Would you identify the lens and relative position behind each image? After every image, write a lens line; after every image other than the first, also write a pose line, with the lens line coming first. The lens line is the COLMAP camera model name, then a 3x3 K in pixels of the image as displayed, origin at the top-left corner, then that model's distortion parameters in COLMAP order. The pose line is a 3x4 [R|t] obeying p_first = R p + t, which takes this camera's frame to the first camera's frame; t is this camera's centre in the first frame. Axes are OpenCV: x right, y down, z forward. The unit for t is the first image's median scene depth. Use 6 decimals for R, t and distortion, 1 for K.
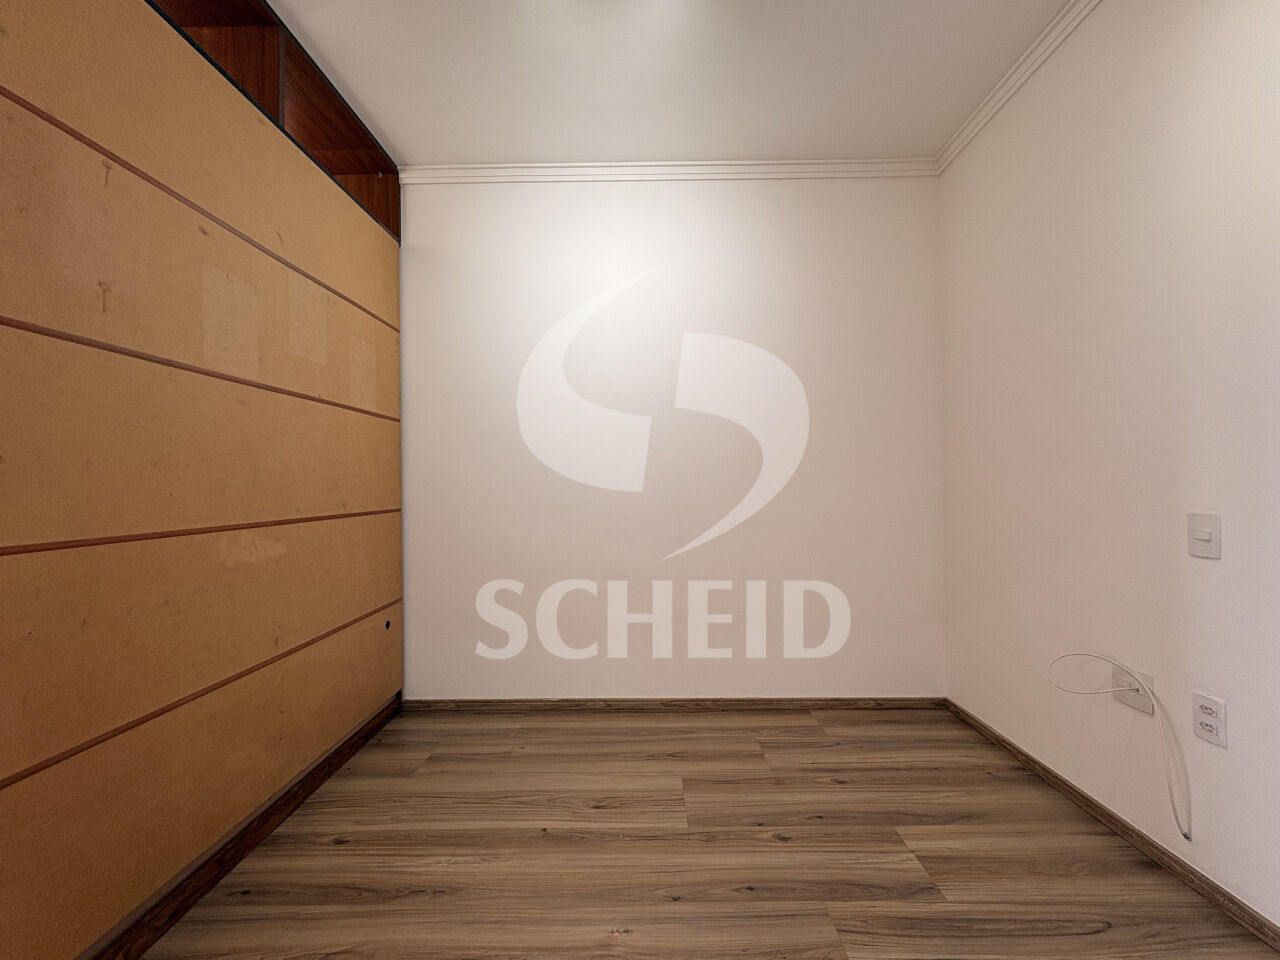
lens RADIAL K [[512.3, 0, 639.3], [0, 512.3, 485.9], [0, 0, 1]] dist [0.002747, -0.000954]
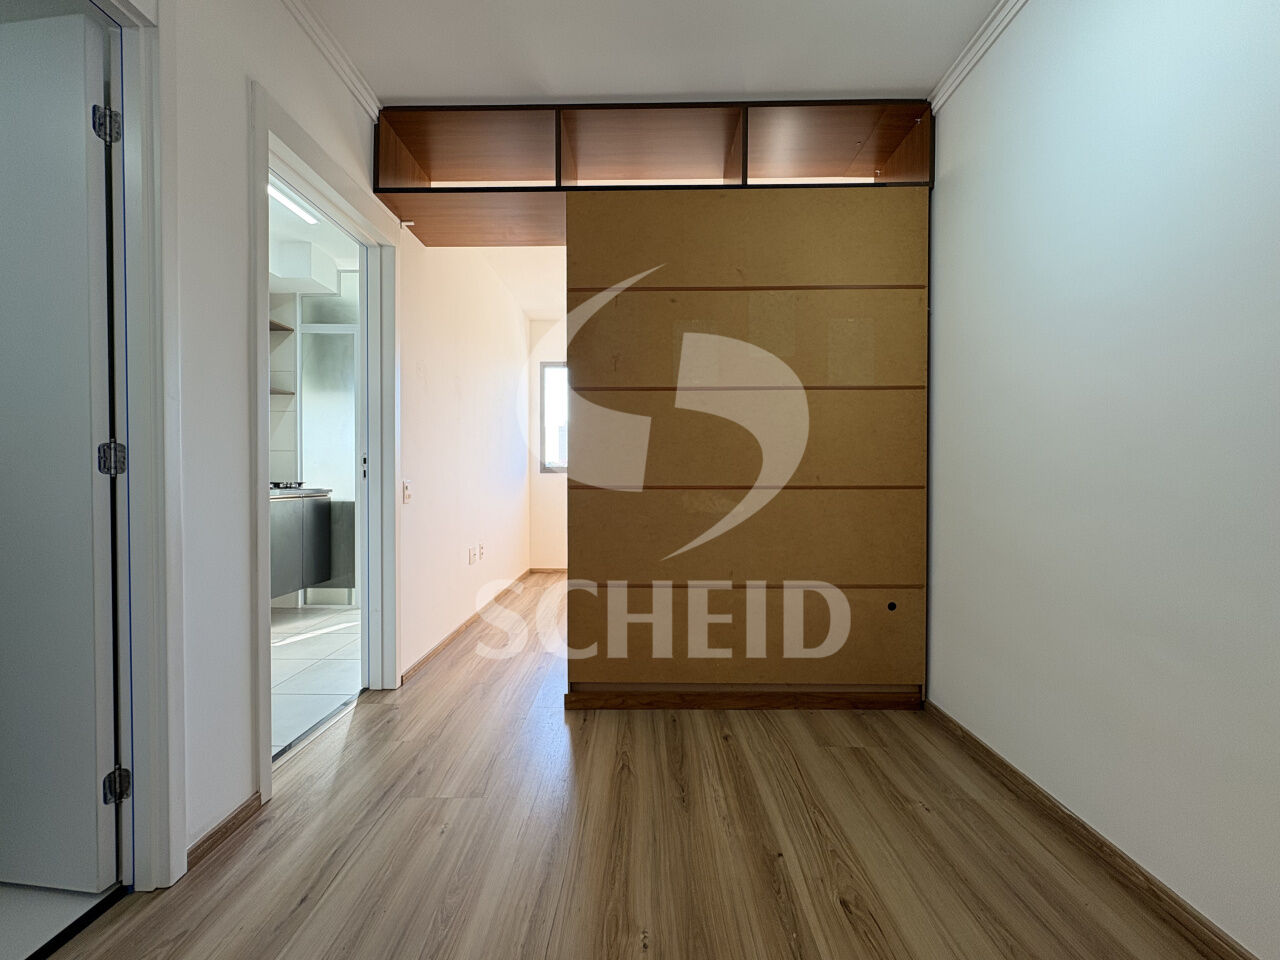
lens RADIAL K [[512.3, 0, 639.8], [0, 512.3, 486.9], [0, 0, 1]] dist [0.002747, -0.000954]
pose [[-0.001810, 0.033148, -0.999449, 0.587554], [-0.003395, 0.999444, 0.033154, 0.024539], [0.999993, 0.003453, -0.001696, 0.687269]]
